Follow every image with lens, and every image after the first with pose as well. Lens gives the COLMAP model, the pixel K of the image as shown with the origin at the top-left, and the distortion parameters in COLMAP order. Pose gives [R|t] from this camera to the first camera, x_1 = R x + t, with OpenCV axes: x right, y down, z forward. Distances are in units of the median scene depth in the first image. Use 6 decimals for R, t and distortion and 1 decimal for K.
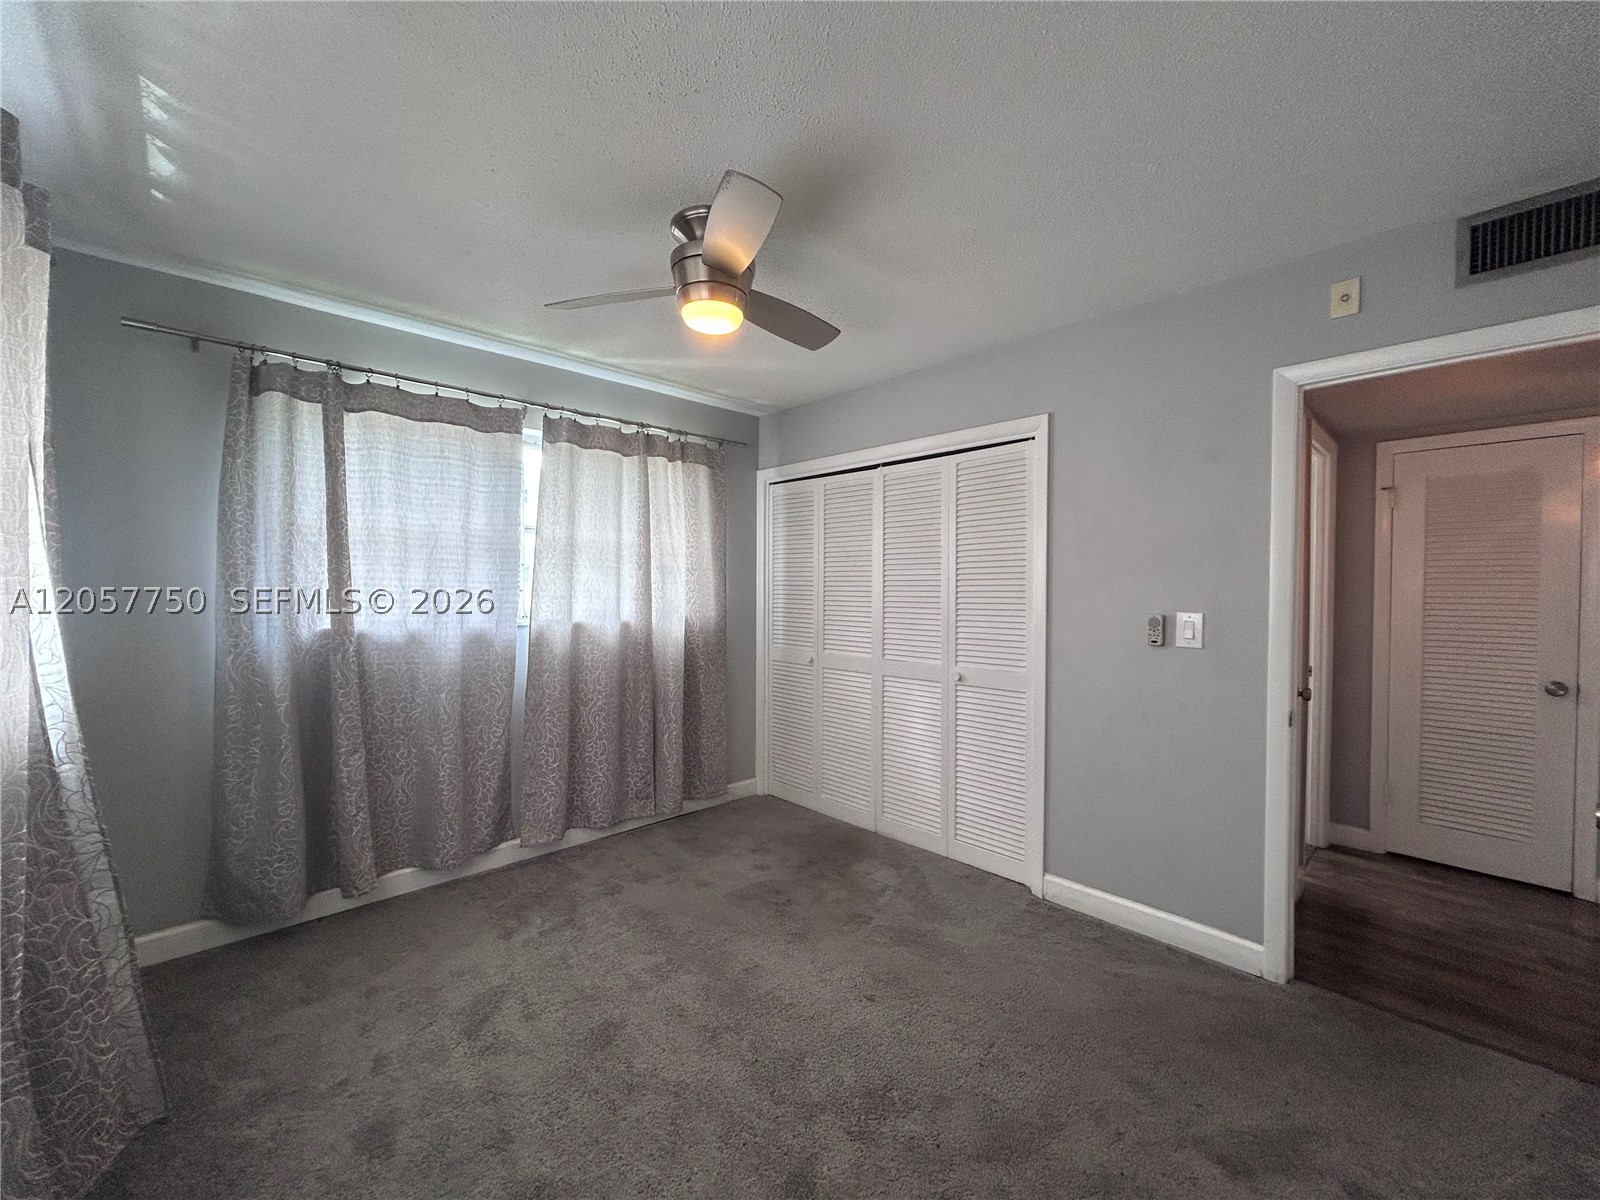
lens RADIAL K [[642.9, 0, 801.5], [0, 642.9, 596.7], [0, 0, 1]] dist [-0.004209, 0.001739]
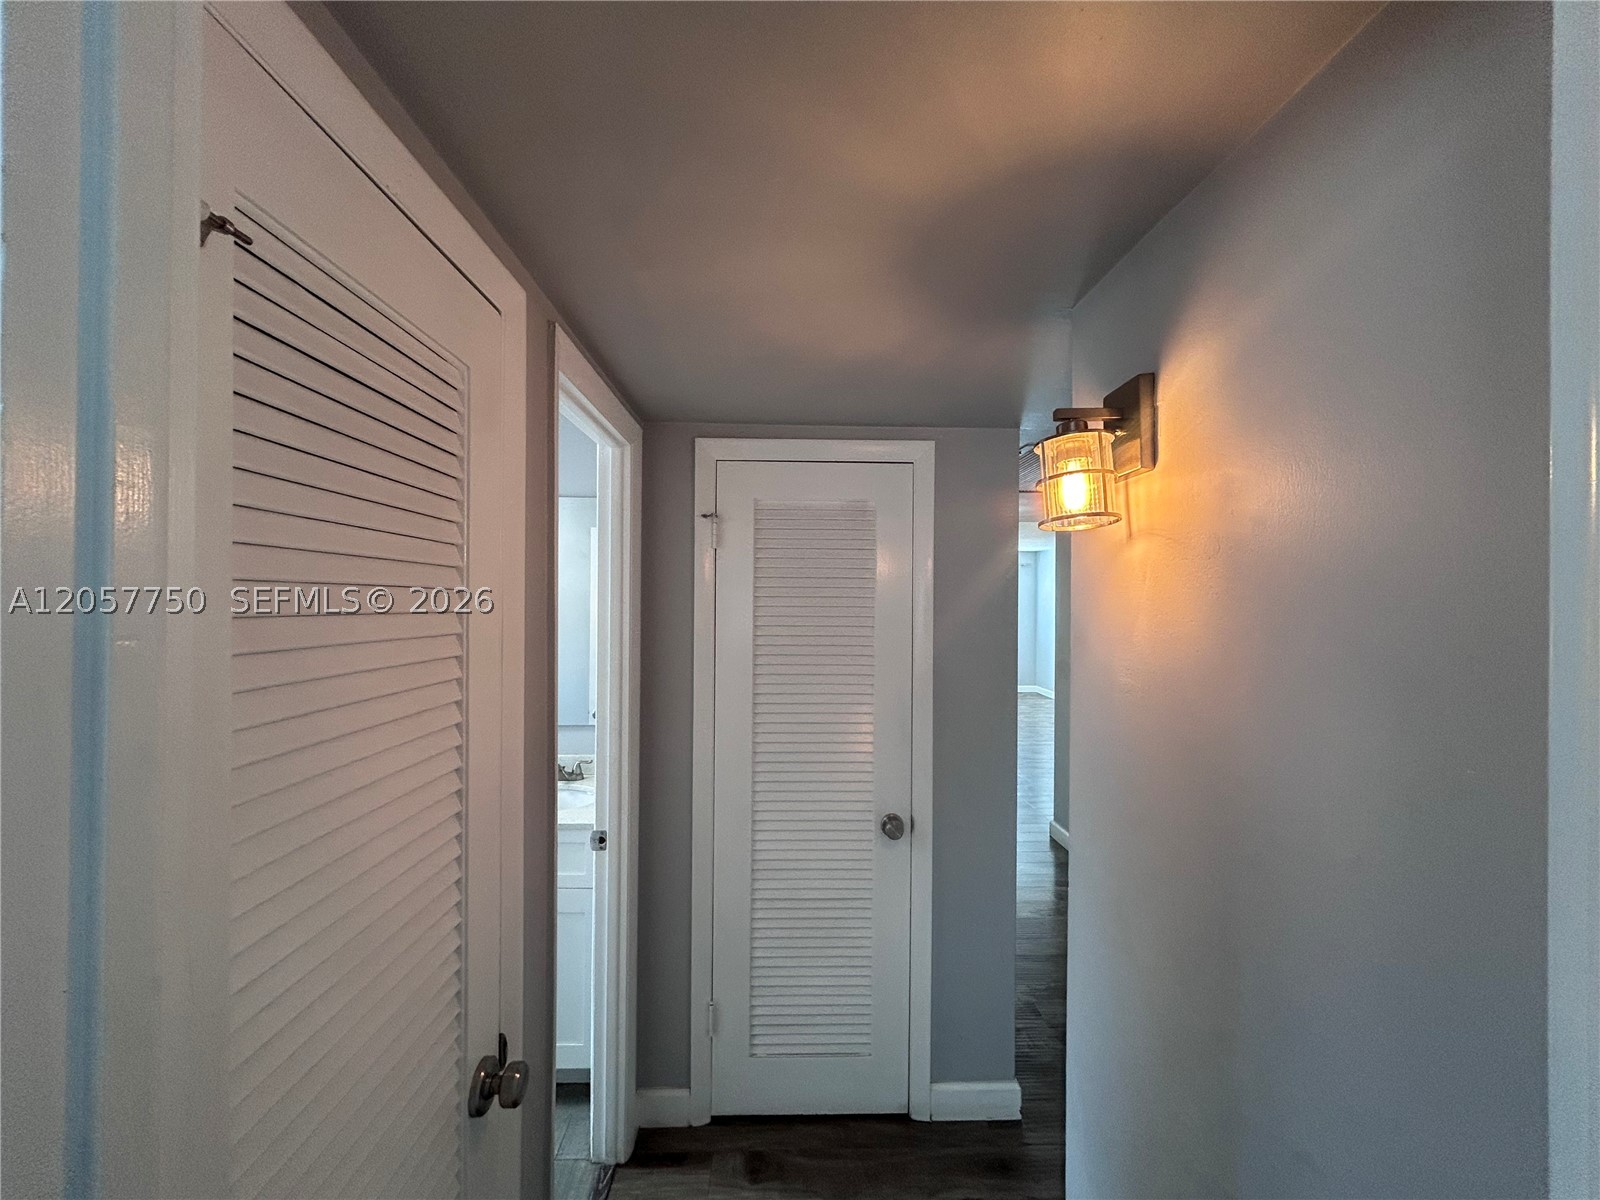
lens RADIAL K [[650.4, 0, 770.4], [0, 650.4, 596.7], [0, 0, 1]] dist [-0.003621, -0.000133]
pose [[0.695432, 0.004612, 0.718577, 0.525682], [0.007747, 0.999873, -0.013914, -0.085547], [-0.718550, 0.015243, 0.695308, 0.545900]]
